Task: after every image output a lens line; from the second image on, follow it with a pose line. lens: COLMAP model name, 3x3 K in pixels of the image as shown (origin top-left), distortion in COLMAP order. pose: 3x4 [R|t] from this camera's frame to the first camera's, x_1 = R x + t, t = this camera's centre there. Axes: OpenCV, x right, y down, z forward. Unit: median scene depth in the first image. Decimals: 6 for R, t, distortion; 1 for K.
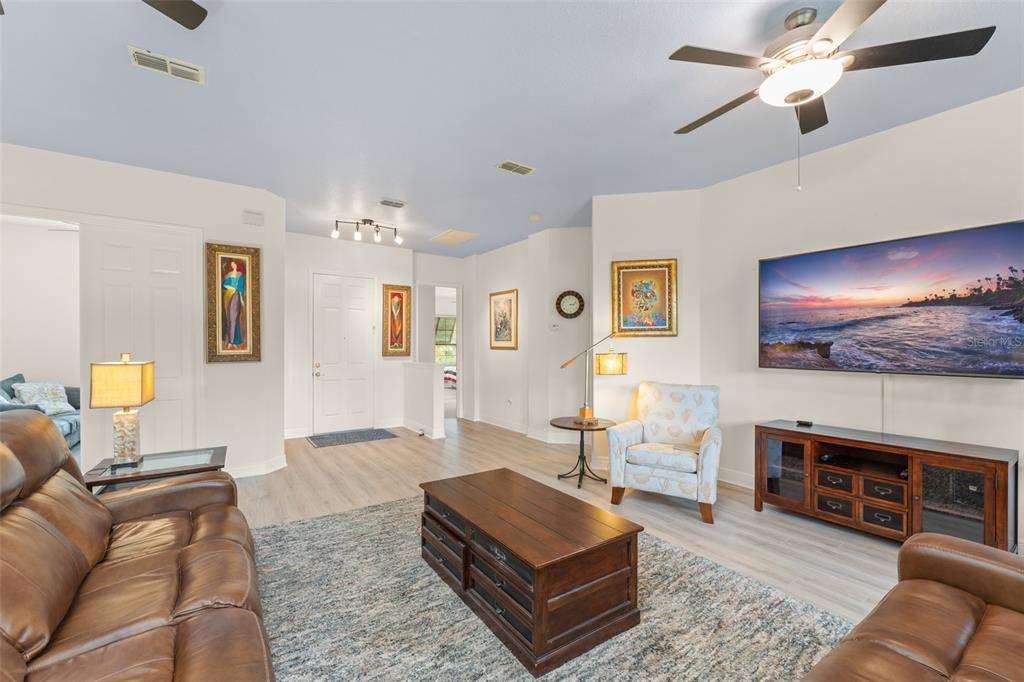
lens RADIAL K [[425.0, 0, 510.7], [0, 425.0, 346.2], [0, 0, 1]] dist [-0.020988, -0.000117]
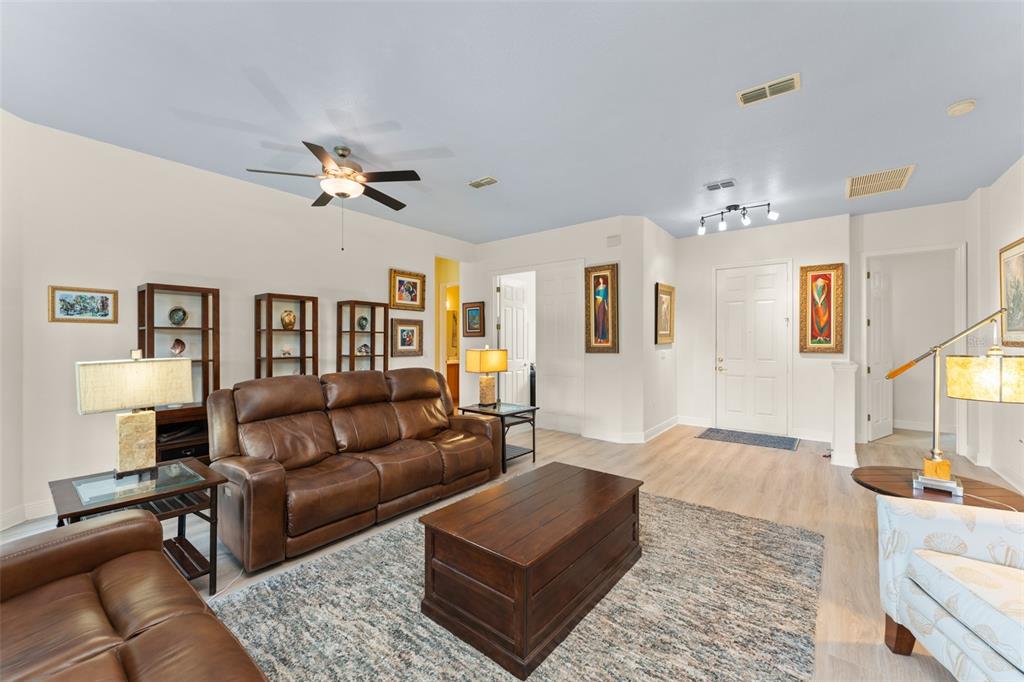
lens RADIAL K [[405.8, 0, 509.2], [0, 405.8, 339.4], [0, 0, 1]] dist [0.002034, -0.000167]
pose [[0.288366, -0.004328, -0.957511, 0.377633], [-0.000143, 0.999990, -0.004563, 0.001190], [0.957520, 0.001453, 0.288362, 0.268386]]
